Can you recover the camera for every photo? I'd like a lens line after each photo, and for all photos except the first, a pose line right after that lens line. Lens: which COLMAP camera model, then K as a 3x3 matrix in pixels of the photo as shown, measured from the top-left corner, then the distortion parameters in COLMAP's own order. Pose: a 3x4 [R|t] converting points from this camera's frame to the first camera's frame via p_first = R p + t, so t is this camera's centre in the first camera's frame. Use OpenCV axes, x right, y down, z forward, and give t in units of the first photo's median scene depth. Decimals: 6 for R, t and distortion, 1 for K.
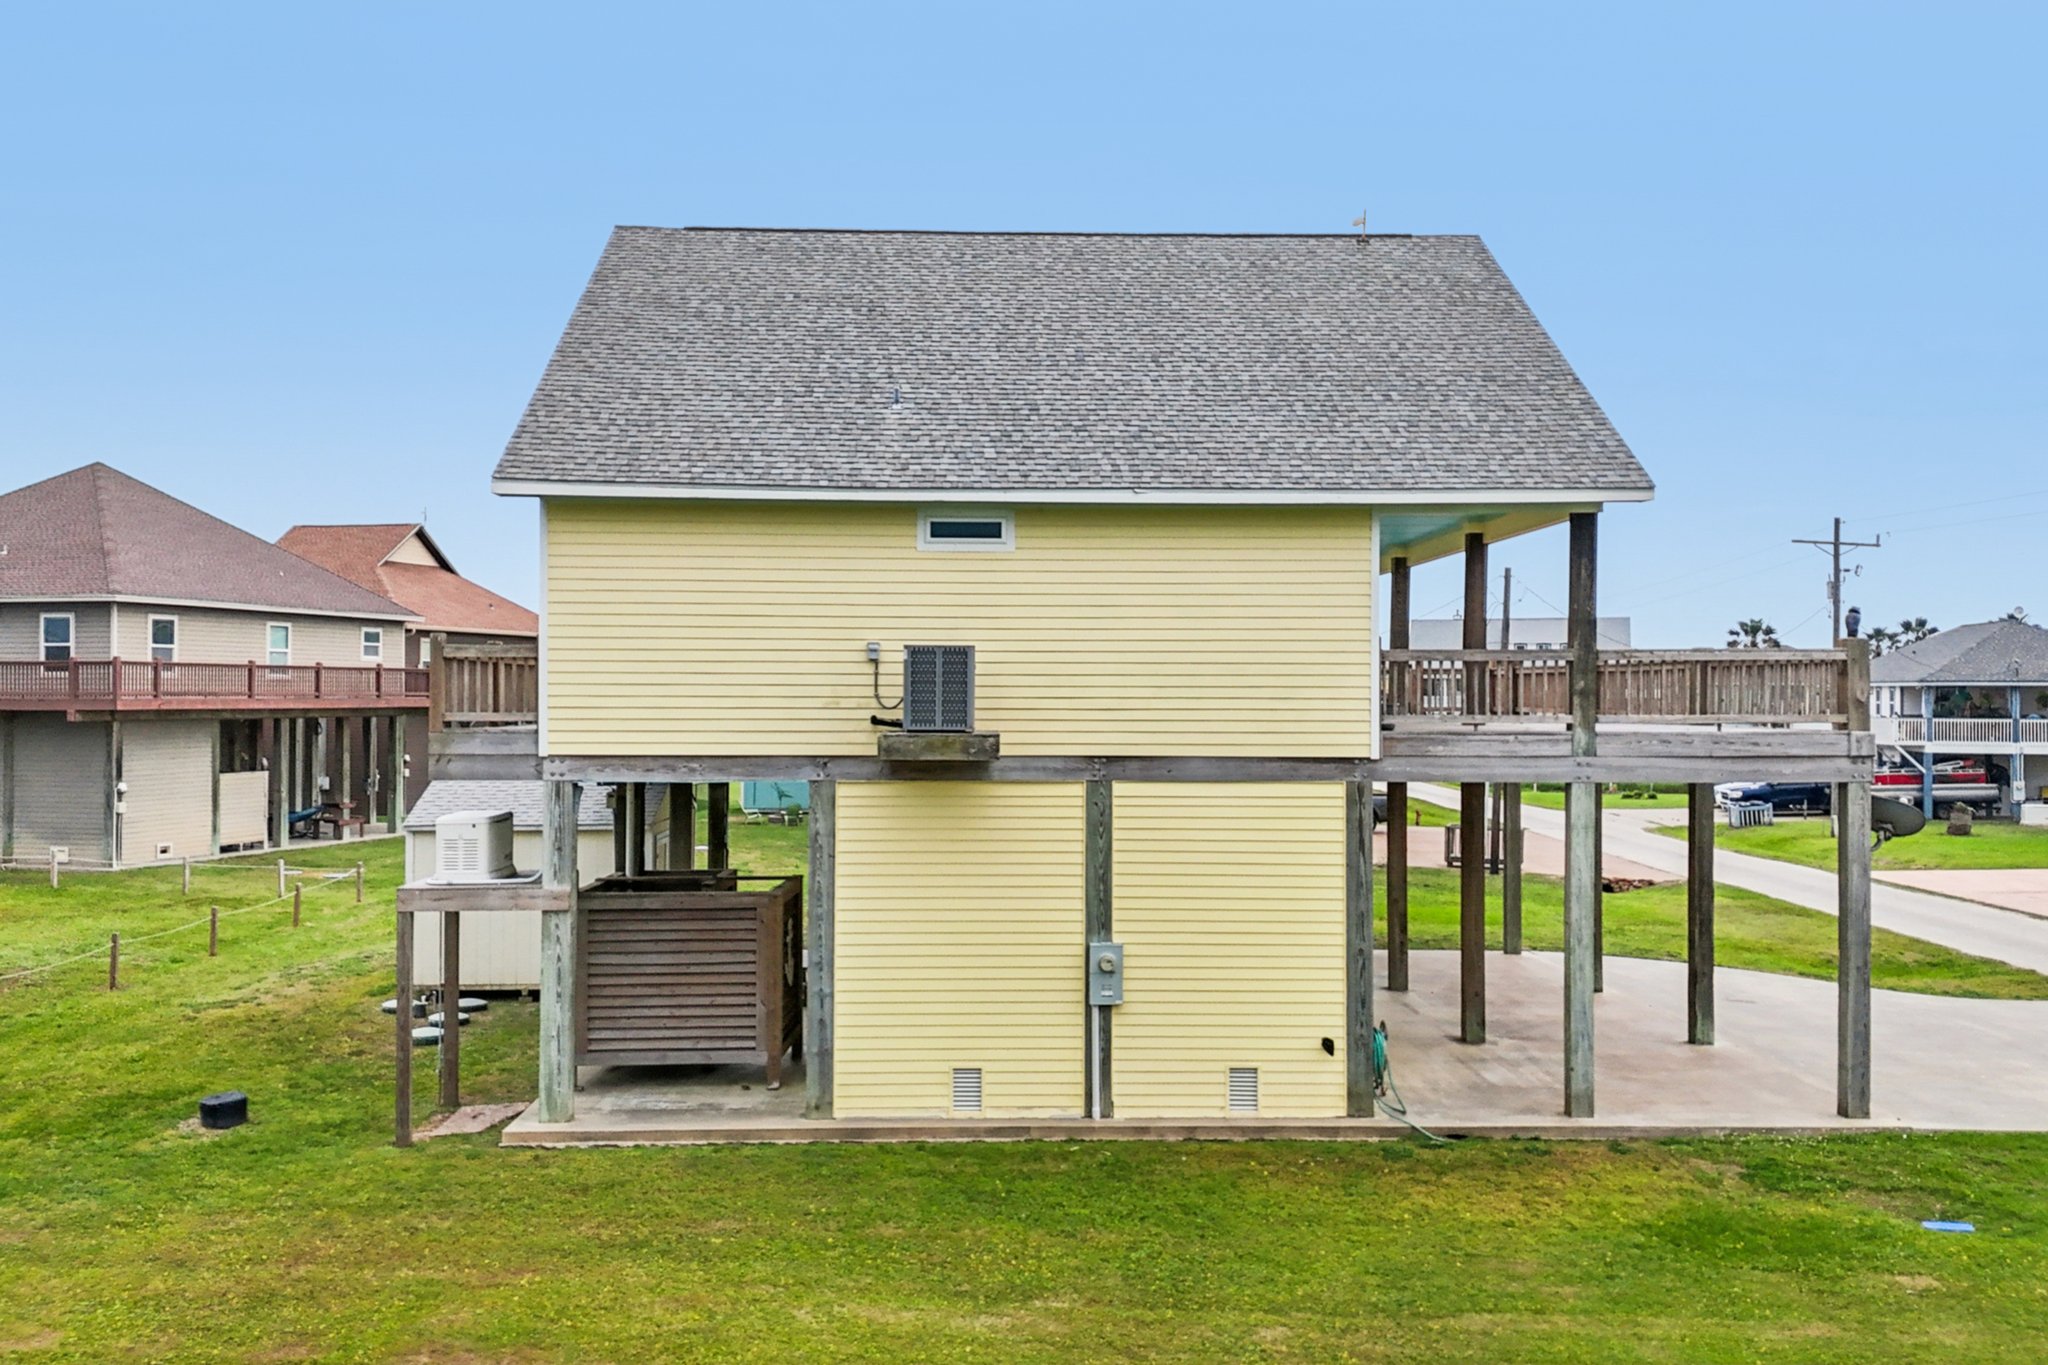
lens RADIAL K [[1766.4, 0, 1030.2], [0, 1766.4, 678.5], [0, 0, 1]] dist [0.101163, -0.157950]
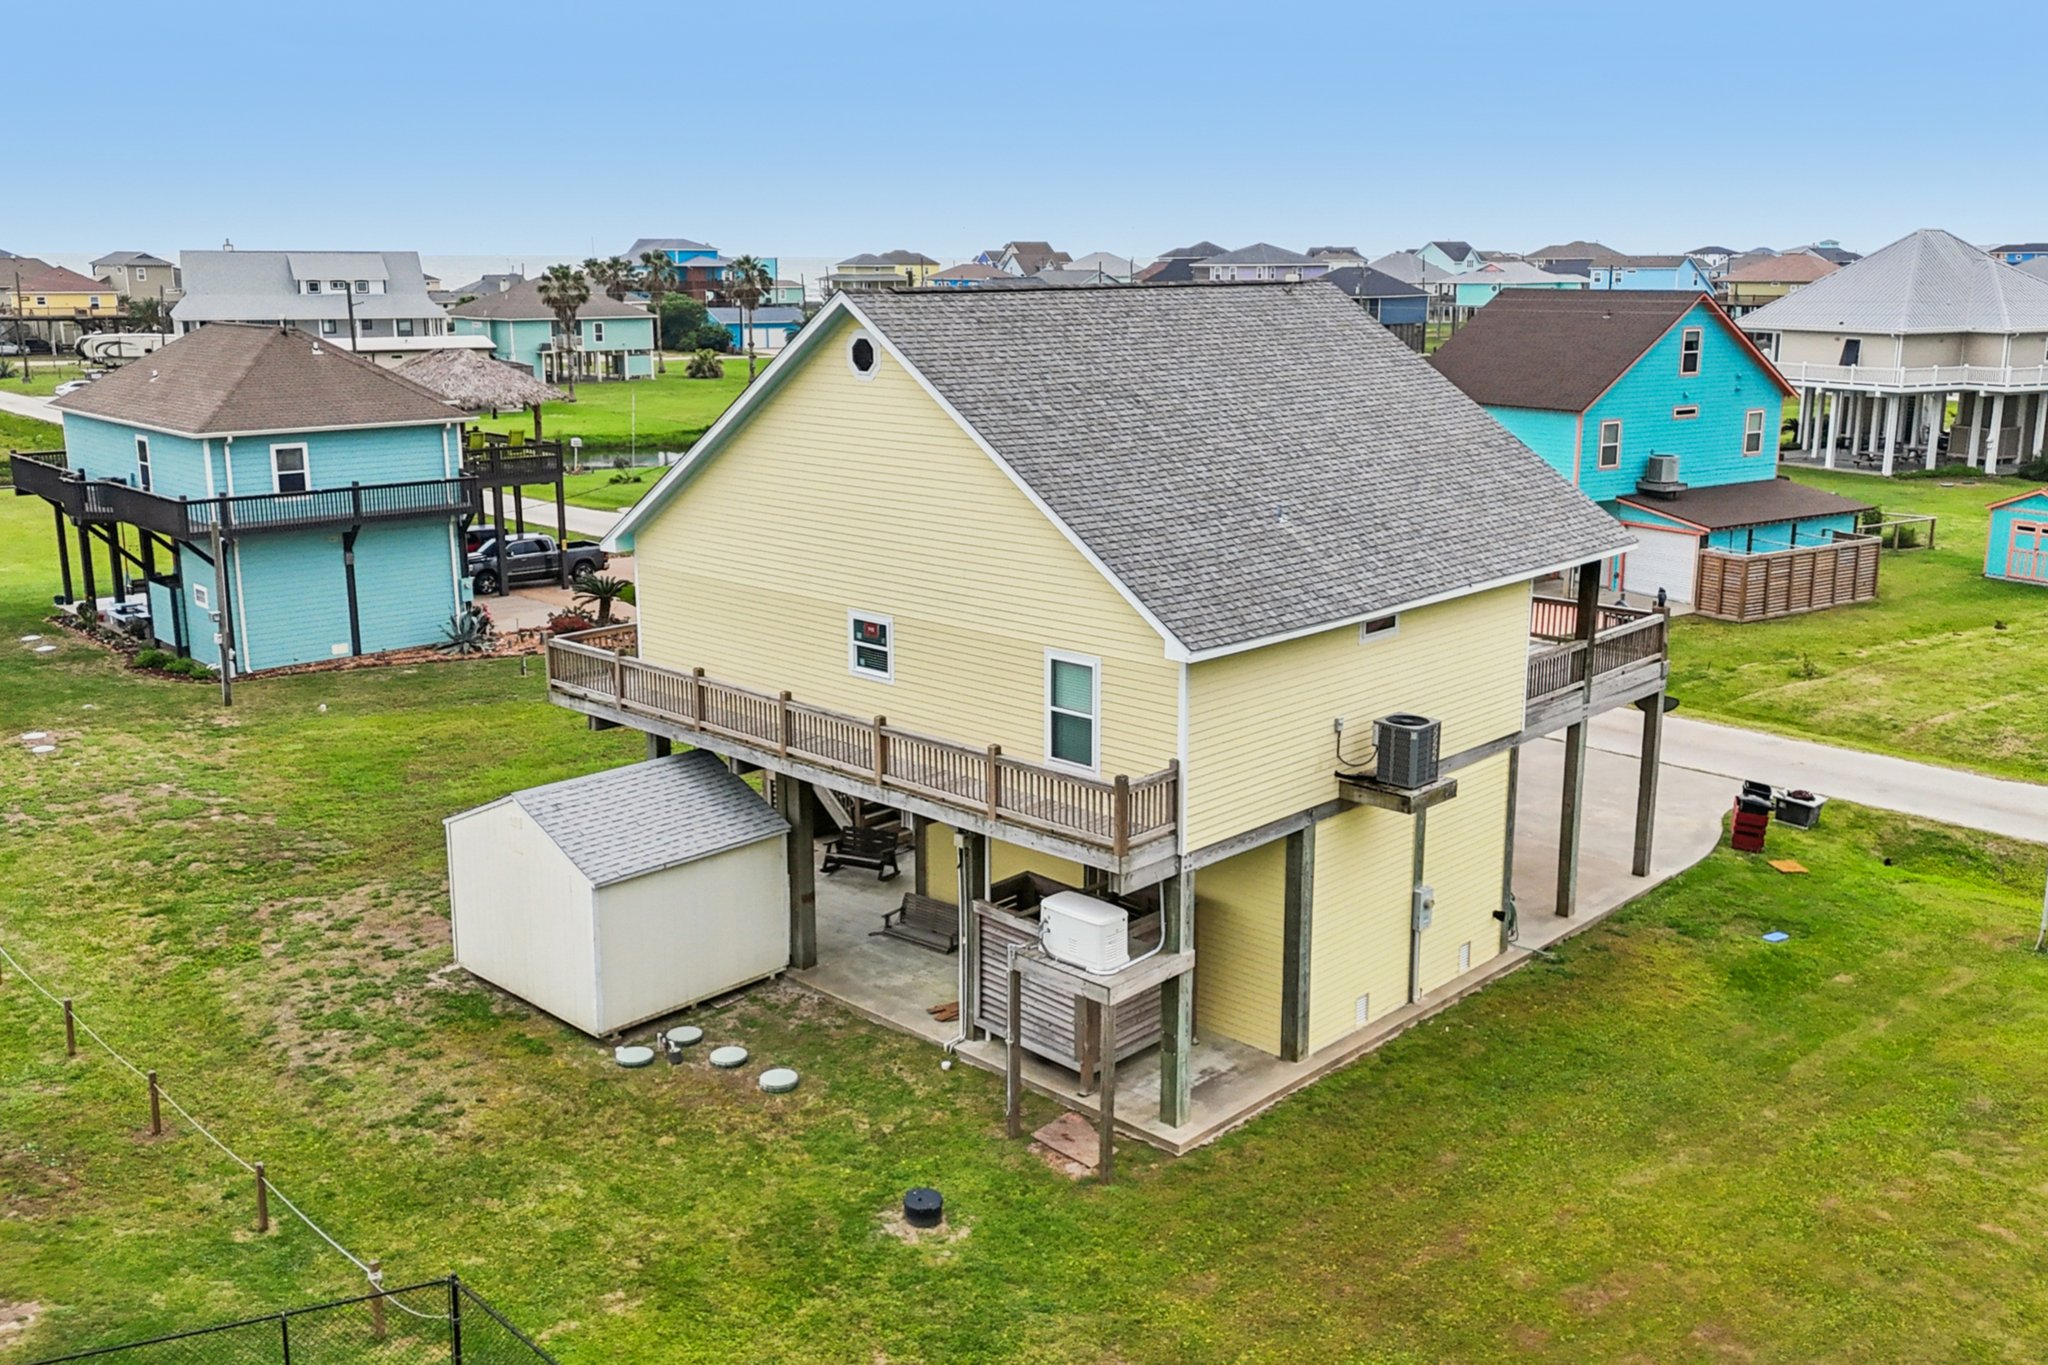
lens RADIAL K [[1766.4, 0, 1030.2], [0, 1766.4, 678.5], [0, 0, 1]] dist [0.101163, -0.157950]
pose [[0.716887, -0.164137, 0.677593, -1.146555], [-0.003300, 0.971082, 0.238722, -0.364725], [-0.697182, -0.173373, 0.695615, 0.238398]]
